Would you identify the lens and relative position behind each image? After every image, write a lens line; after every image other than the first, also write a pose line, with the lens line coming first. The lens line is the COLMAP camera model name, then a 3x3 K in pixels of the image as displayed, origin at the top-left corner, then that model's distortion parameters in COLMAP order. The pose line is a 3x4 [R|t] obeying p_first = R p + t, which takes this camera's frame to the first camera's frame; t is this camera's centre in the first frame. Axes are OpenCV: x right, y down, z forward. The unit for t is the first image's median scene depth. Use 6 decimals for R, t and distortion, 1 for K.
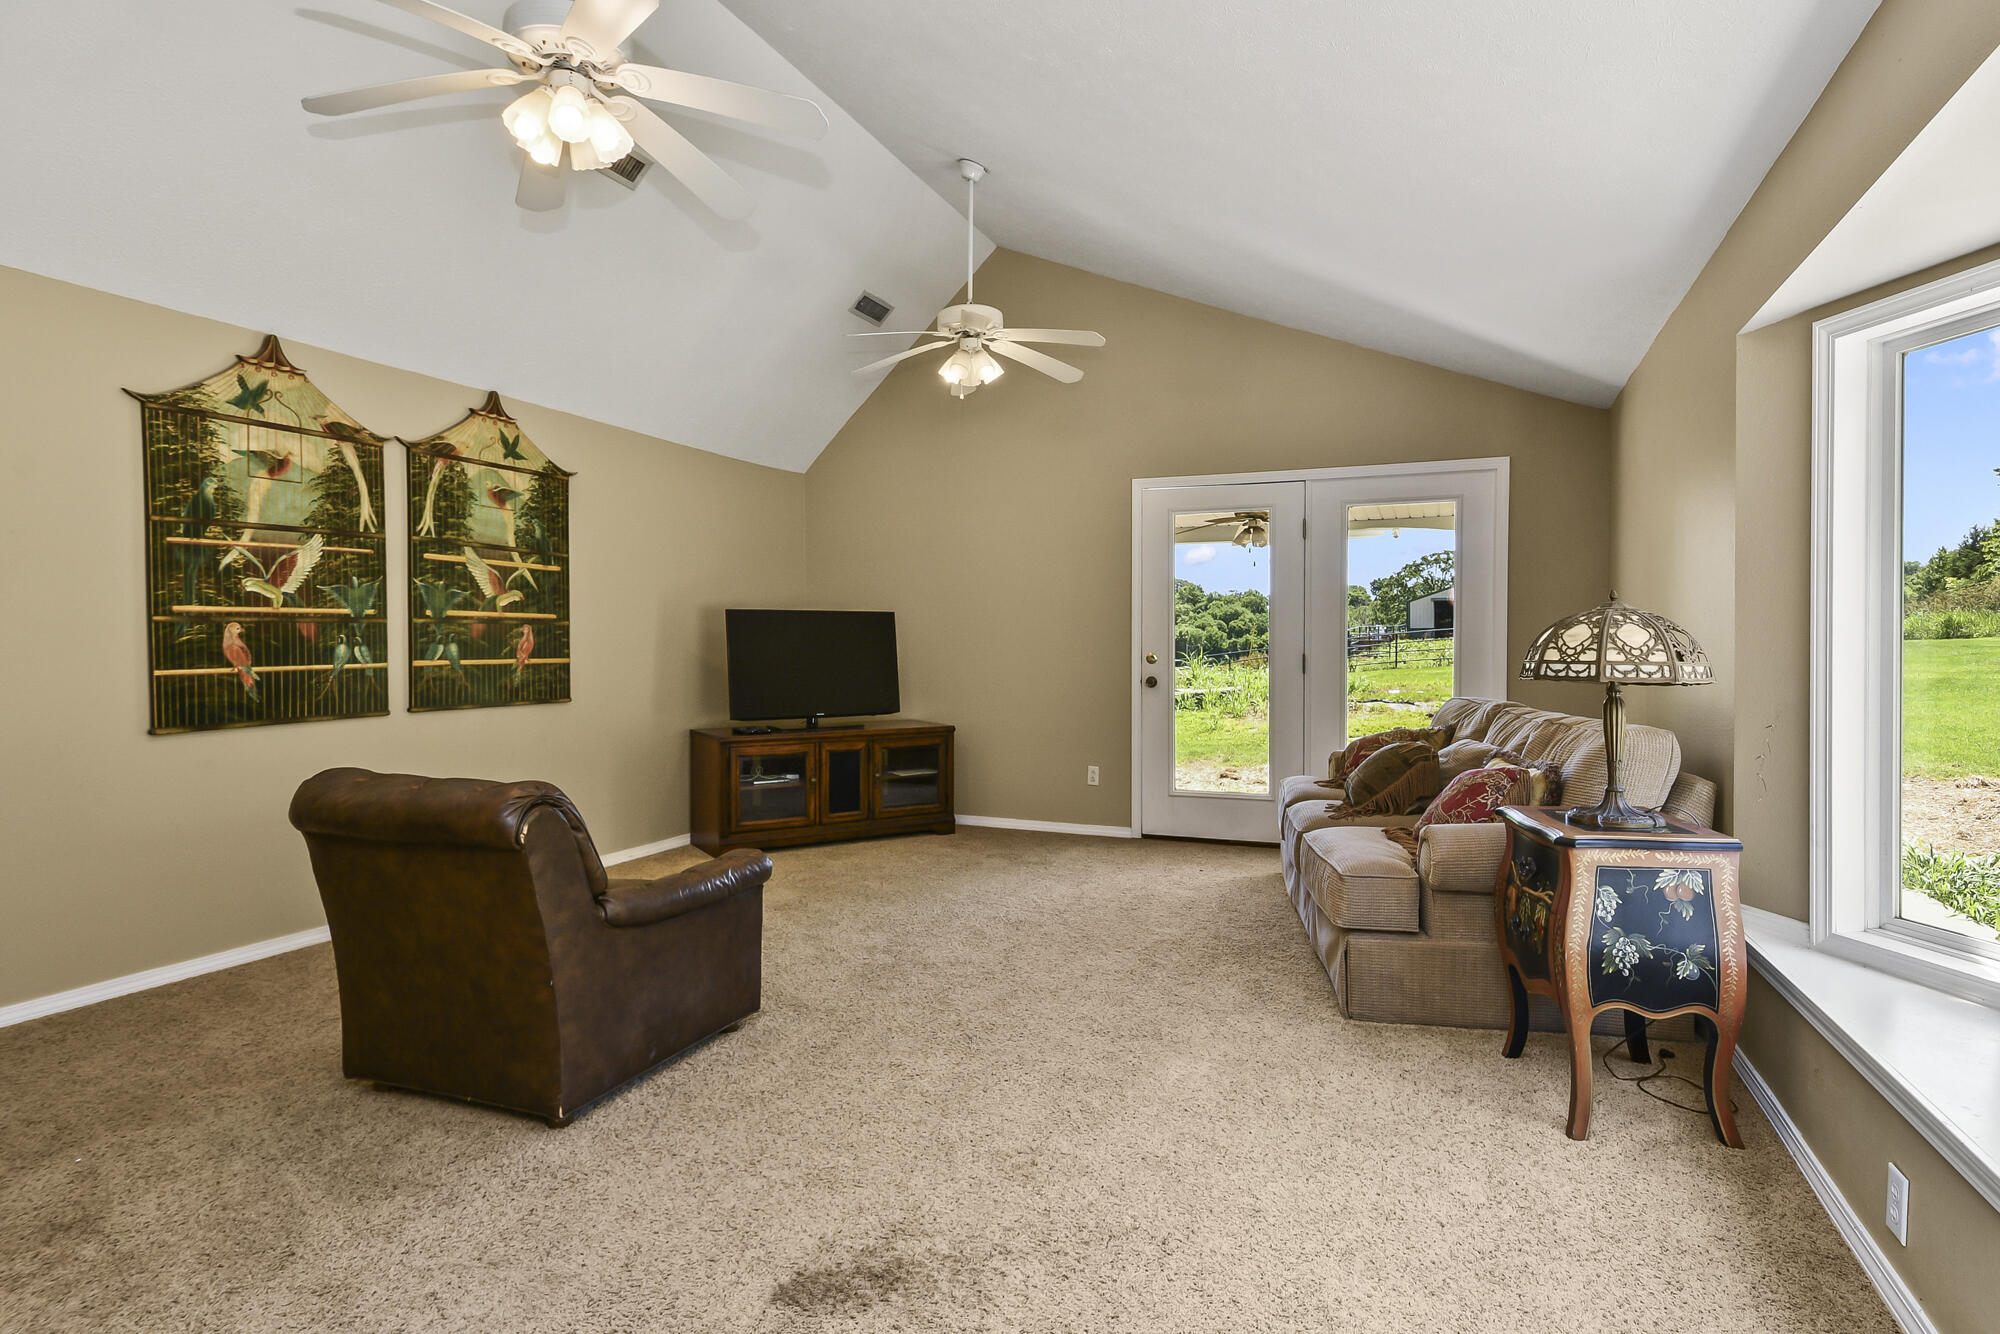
lens RADIAL K [[1182.8, 0, 1000.0], [0, 1182.8, 667.0], [0, 0, 1]] dist [0.001576, 0.000287]
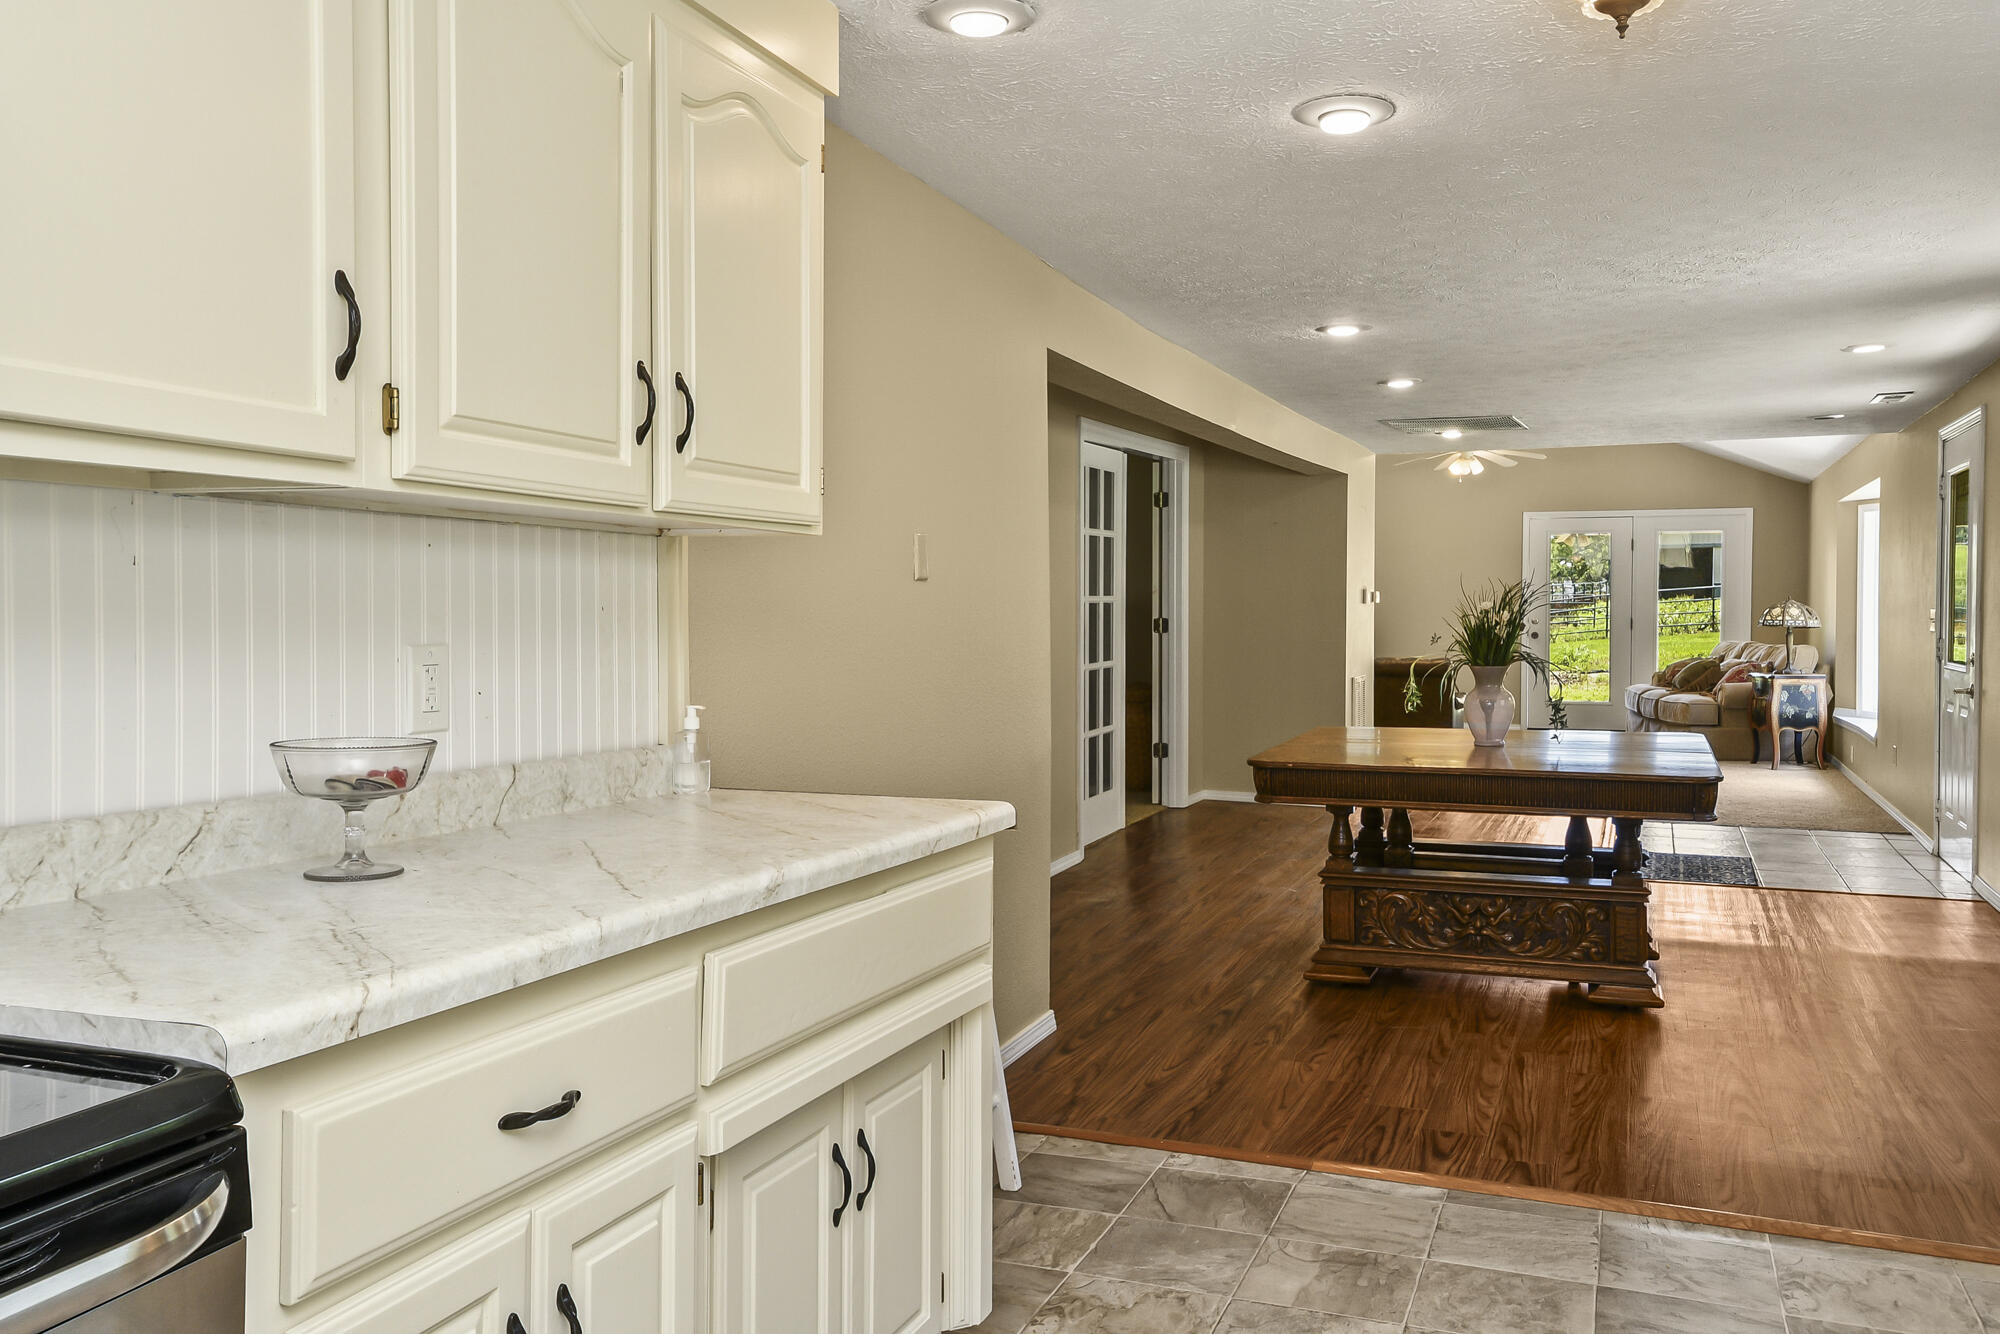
lens RADIAL K [[1562.4, 0, 1082.6], [0, 1562.4, 654.2], [0, 0, 1]] dist [-0.001417, 0.068544]
pose [[0.999991, 0.000823, 0.004130, -0.985236], [-0.000868, 0.999941, 0.010832, 0.031243], [-0.004121, -0.010835, 0.999933, -2.267604]]
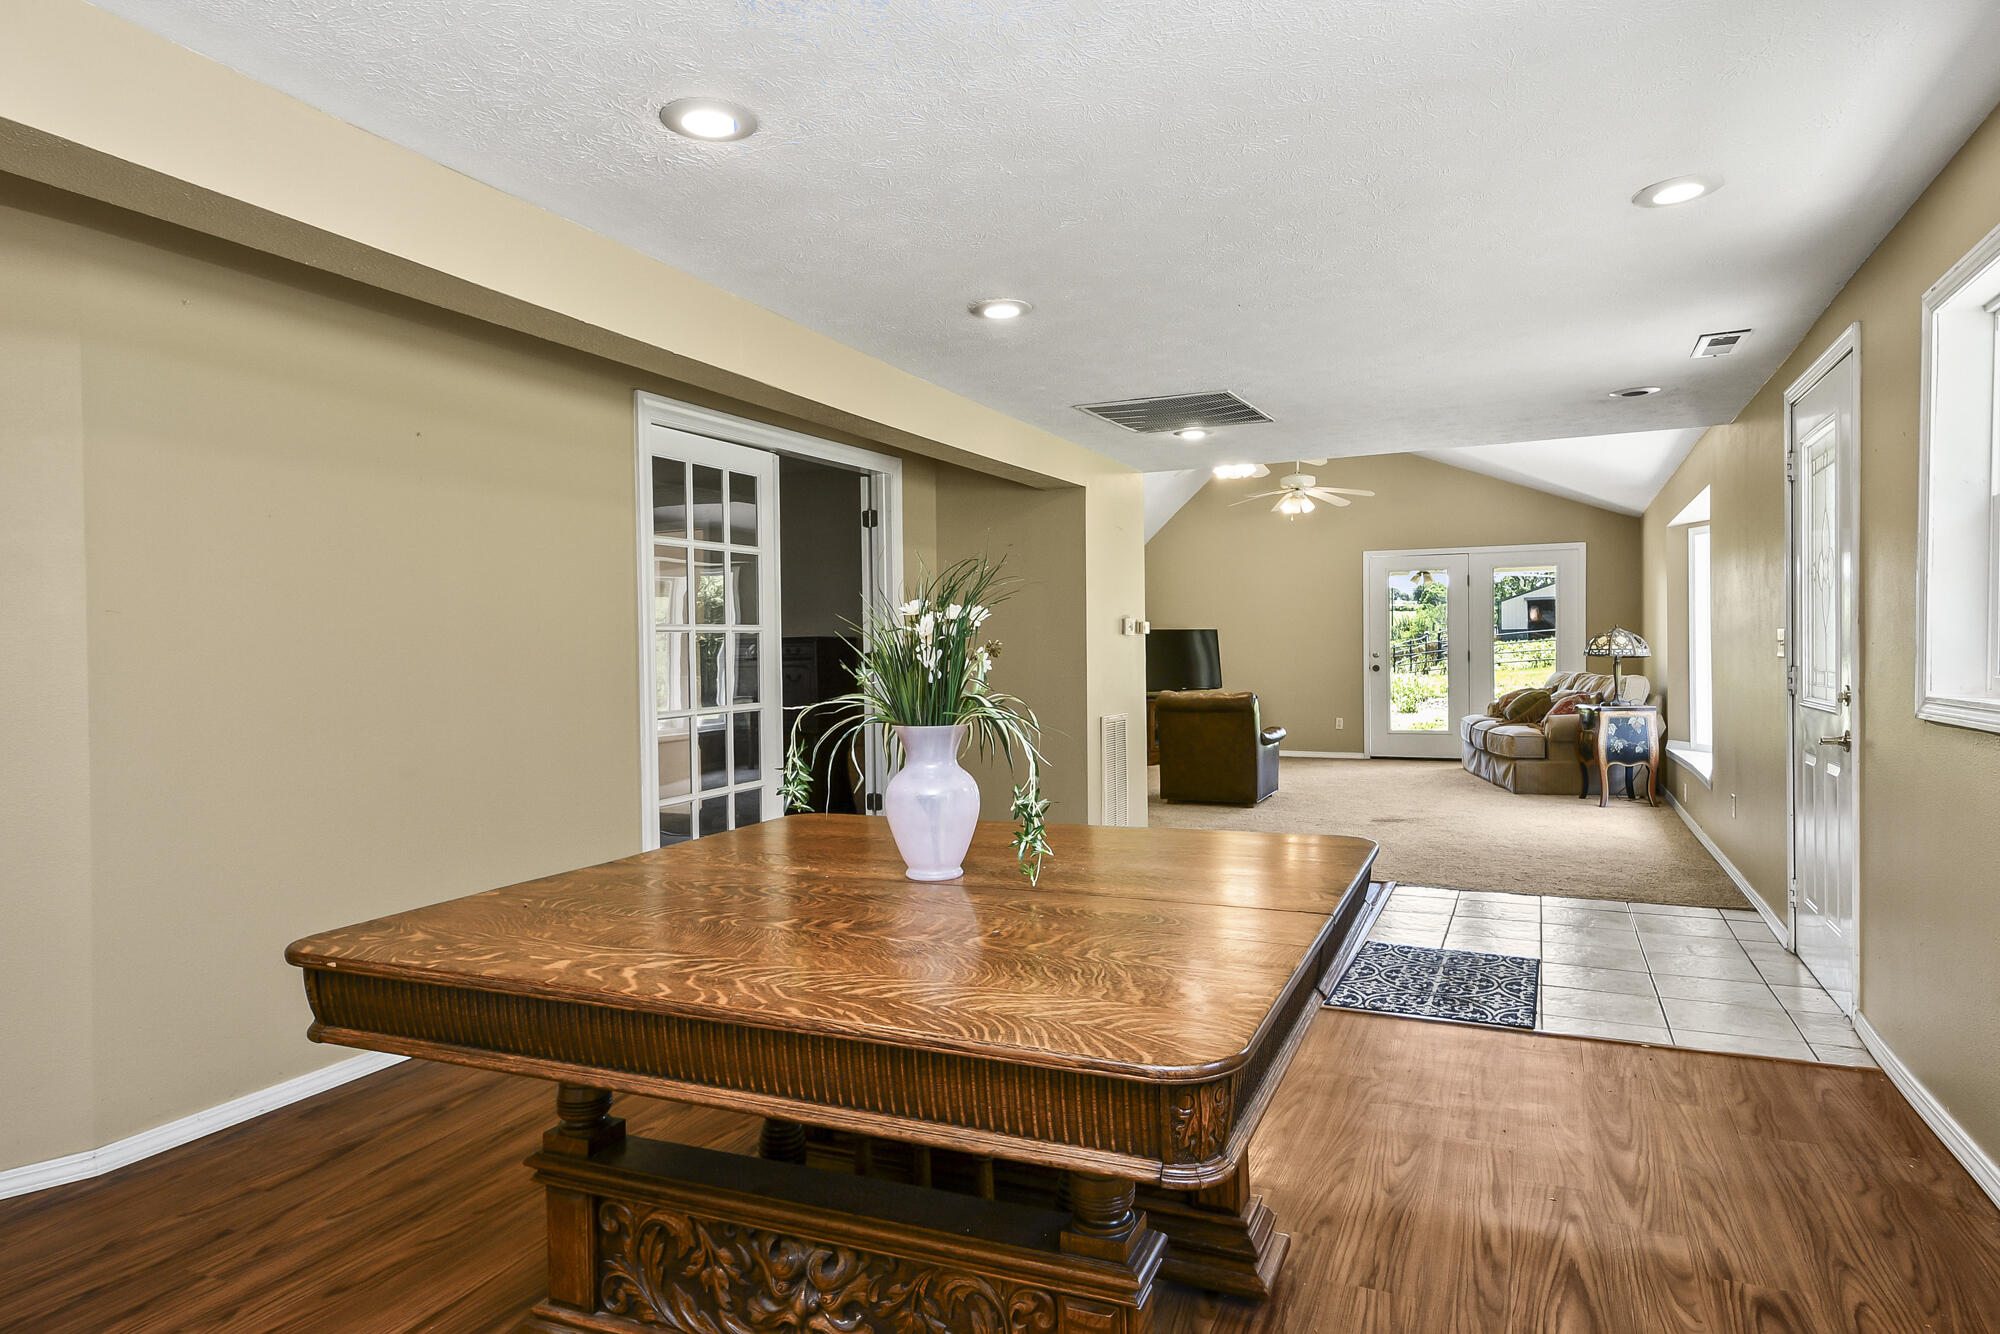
lens RADIAL K [[1200.6, 0, 1000.0], [0, 1200.6, 667.0], [0, 0, 1]] dist [0.005306, 0.000066]
pose [[0.998009, -0.009301, -0.062380, -0.604723], [0.008930, 0.999941, -0.006219, 0.033102], [0.062434, 0.005649, 0.998033, -1.531882]]
